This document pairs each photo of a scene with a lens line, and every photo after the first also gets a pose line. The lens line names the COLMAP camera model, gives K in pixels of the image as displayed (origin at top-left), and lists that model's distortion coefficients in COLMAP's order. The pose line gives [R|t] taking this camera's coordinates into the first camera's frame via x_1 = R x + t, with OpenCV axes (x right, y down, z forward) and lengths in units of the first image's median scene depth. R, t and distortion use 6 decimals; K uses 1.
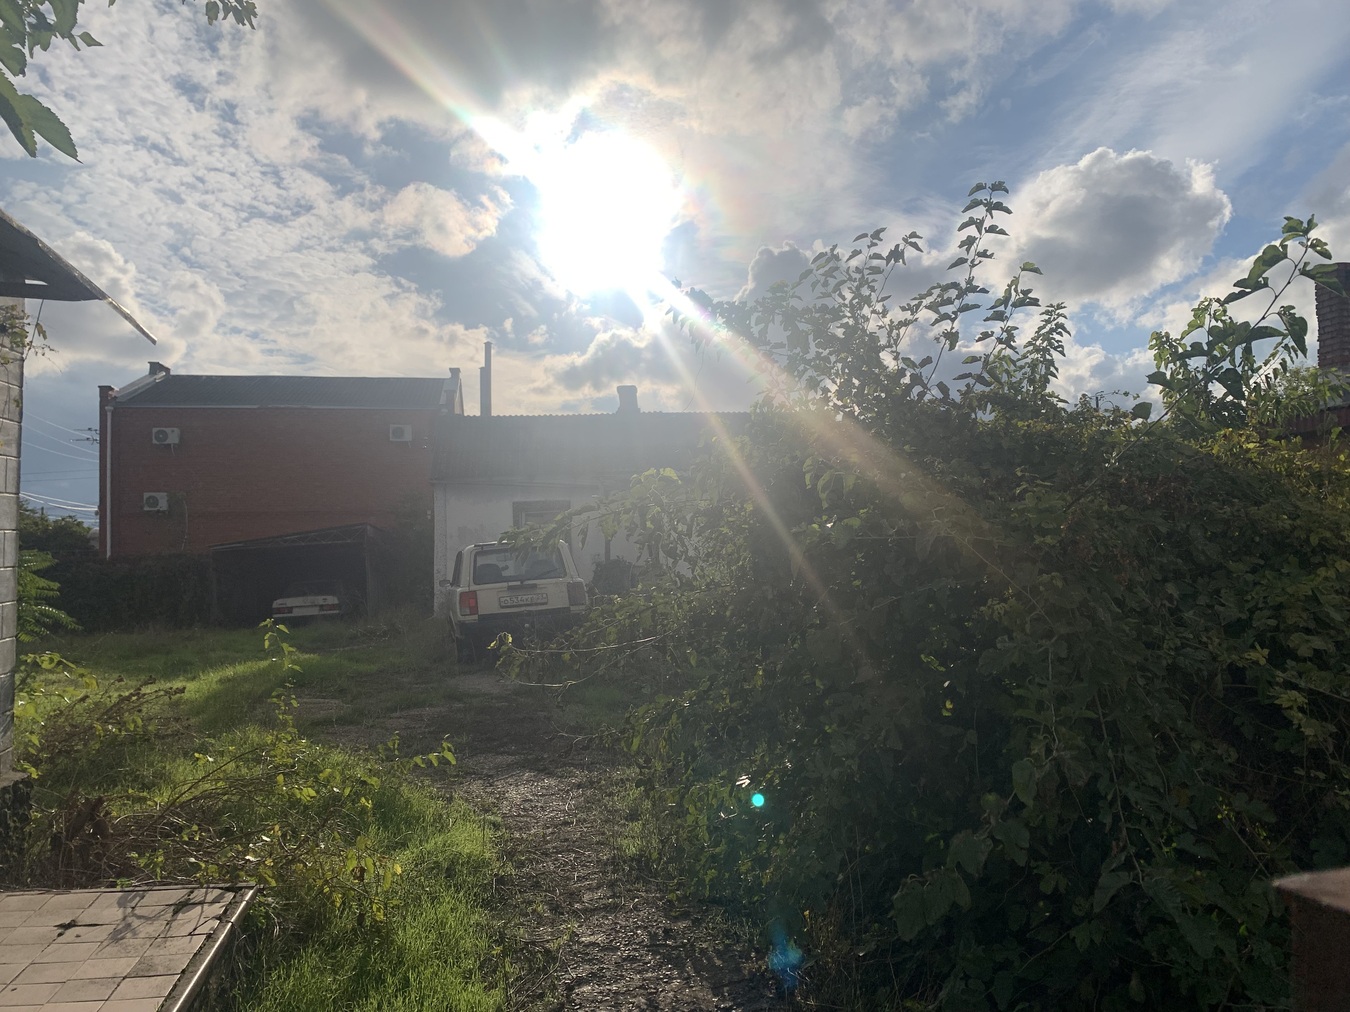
lens RADIAL K [[1031.1, 0, 676.4], [0, 1031.1, 510.4], [0, 0, 1]] dist [0.037464, -0.041590]
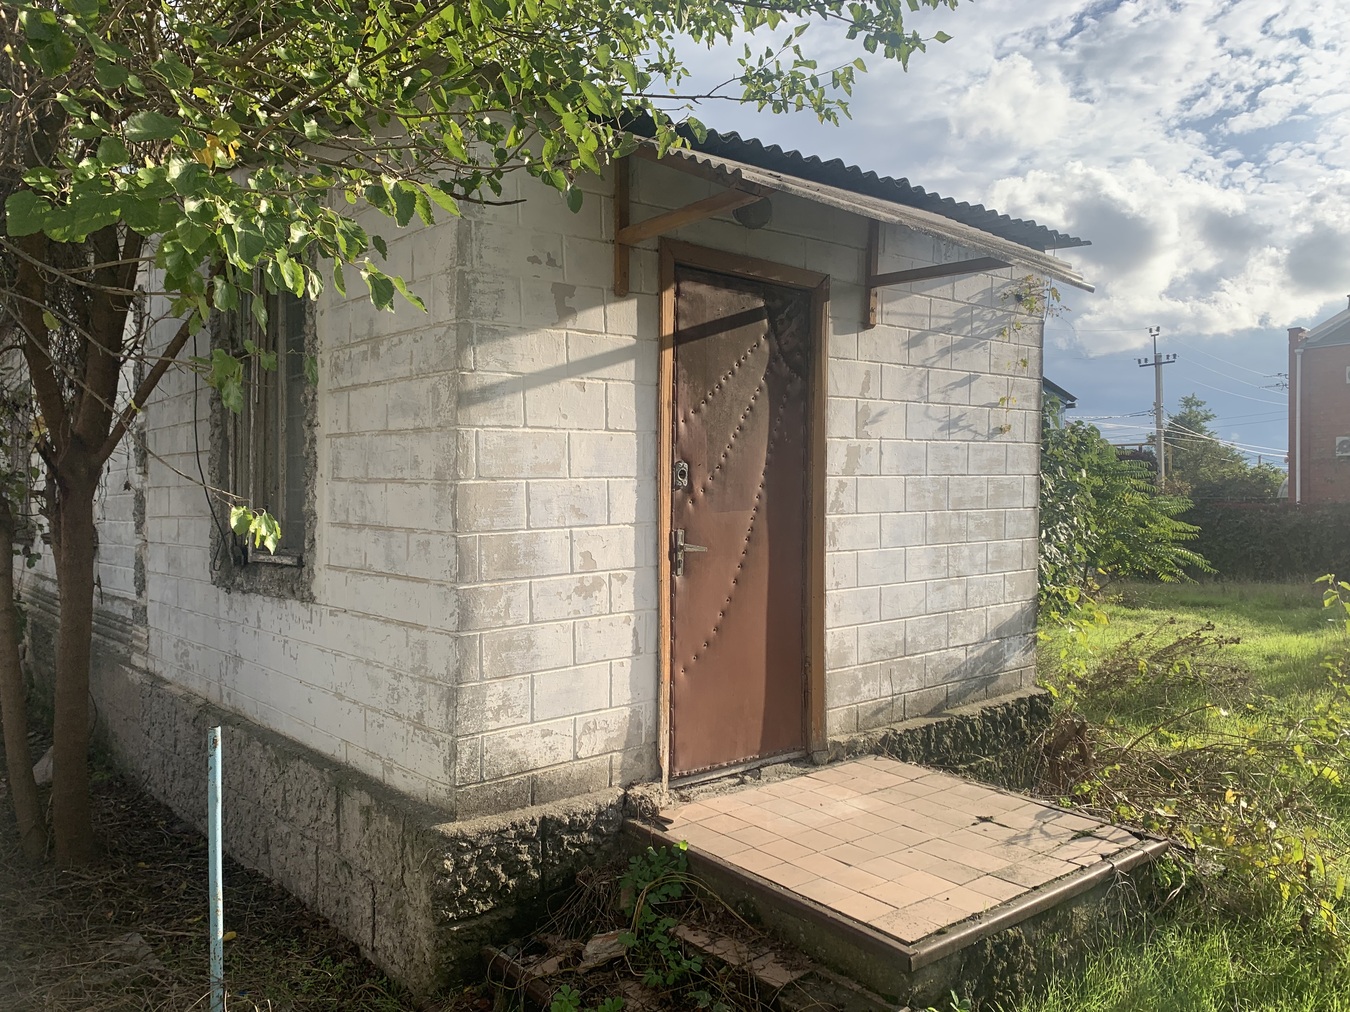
lens RADIAL K [[1031.1, 0, 659.3], [0, 1031.1, 503.1], [0, 0, 1]] dist [0.037464, -0.041590]
pose [[0.468713, 0.013367, -0.883249, 0.205690], [0.024414, 0.999307, 0.028080, 0.009121], [0.883013, -0.034725, 0.468063, 0.133875]]
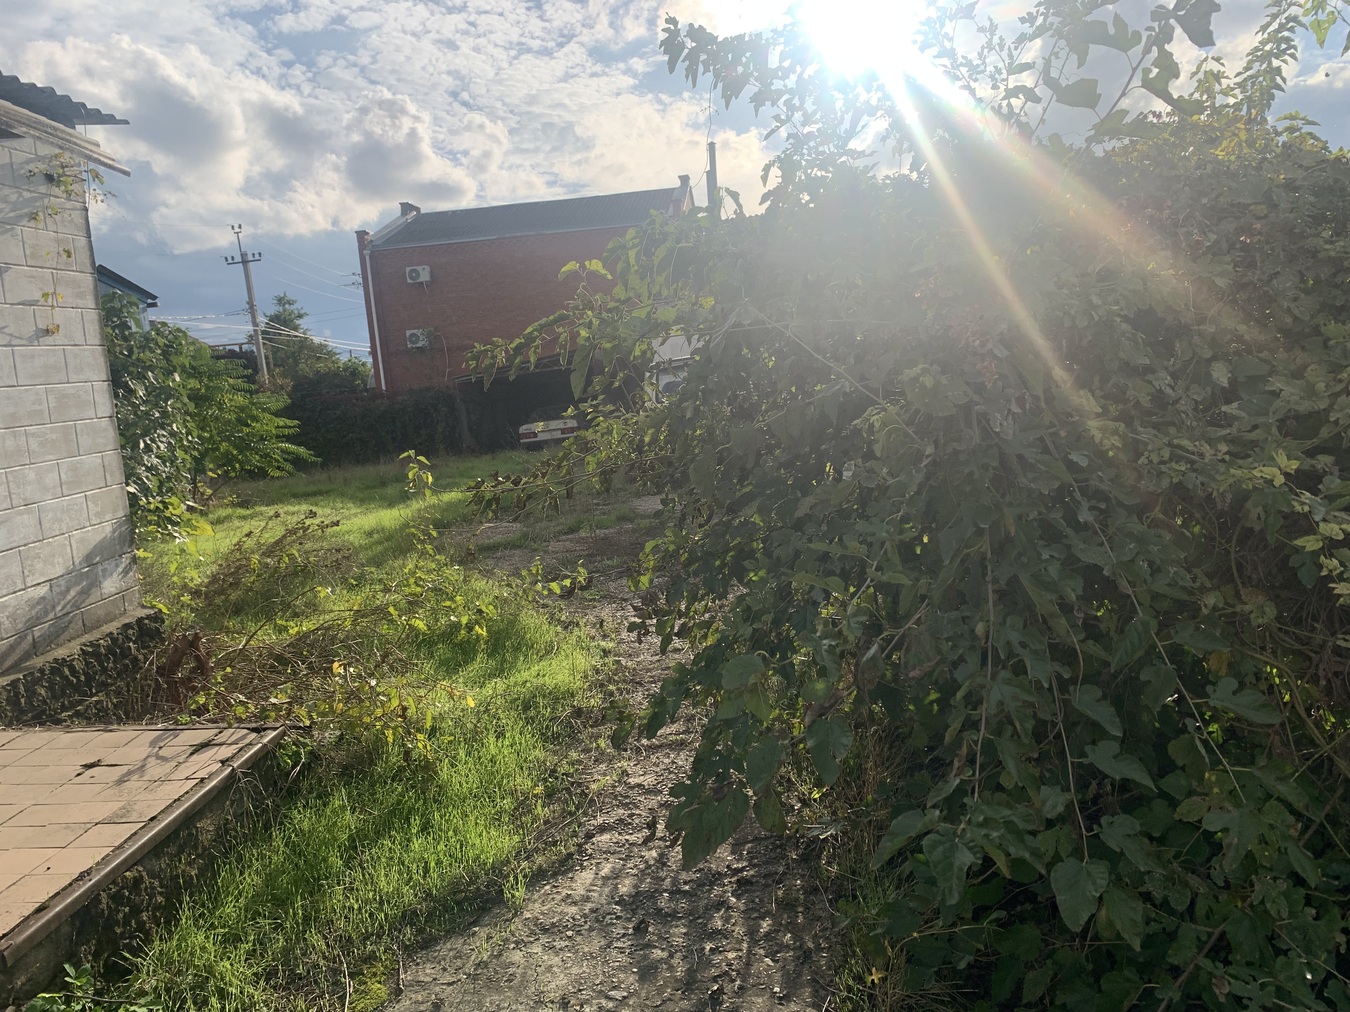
lens RADIAL K [[1031.1, 0, 687.7], [0, 1031.1, 512.5], [0, 0, 1]] dist [0.037464, -0.041590]
pose [[0.966315, -0.032222, -0.255336, 0.216444], [0.079223, 0.981198, 0.175995, 0.013428], [0.244865, -0.190295, 0.950699, 0.171223]]
